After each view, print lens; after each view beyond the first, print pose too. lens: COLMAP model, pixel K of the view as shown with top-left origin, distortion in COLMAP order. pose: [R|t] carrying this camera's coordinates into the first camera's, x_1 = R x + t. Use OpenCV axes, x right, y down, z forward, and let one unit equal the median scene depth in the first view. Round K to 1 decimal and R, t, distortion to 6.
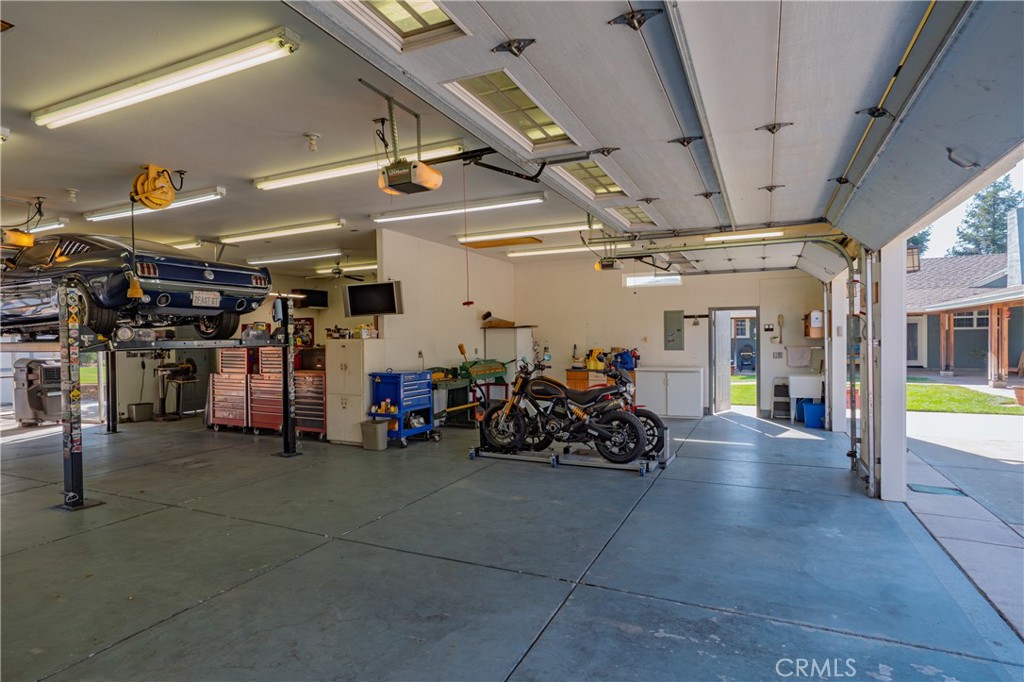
lens RADIAL K [[548.8, 0, 515.9], [0, 548.8, 343.9], [0, 0, 1]] dist [-0.060397, 0.051163]
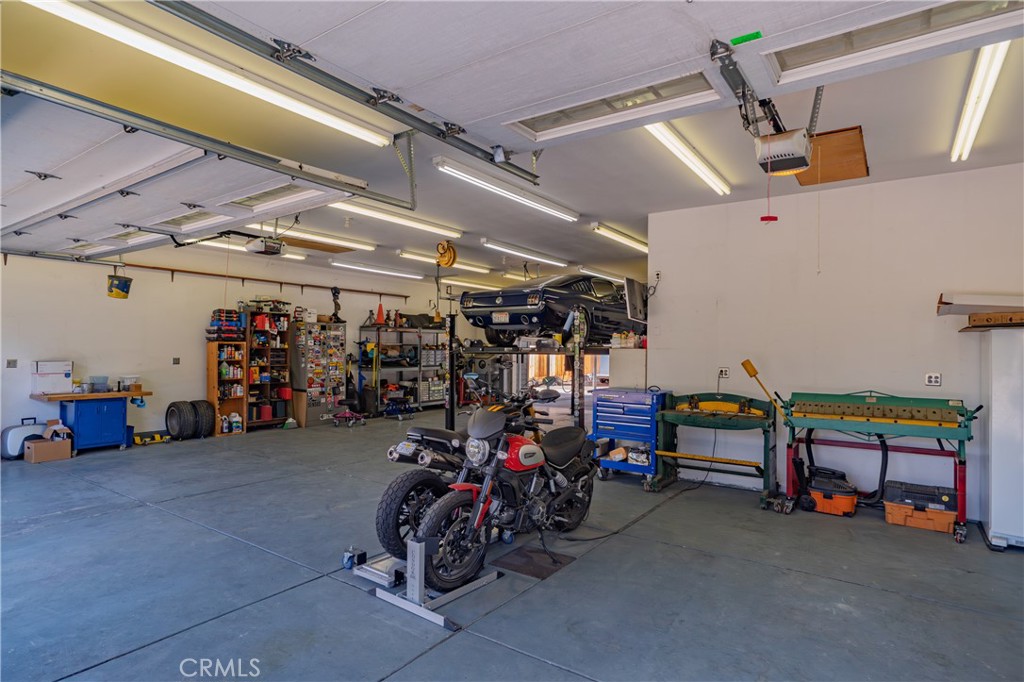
lens RADIAL K [[548.8, 0, 515.9], [0, 548.8, 343.9], [0, 0, 1]] dist [-0.060397, 0.051163]
pose [[-0.178725, 0.000382, -0.983899, 0.859650], [-0.017956, 0.999832, 0.003650, -0.023412], [0.983735, 0.018320, -0.178688, 1.374510]]
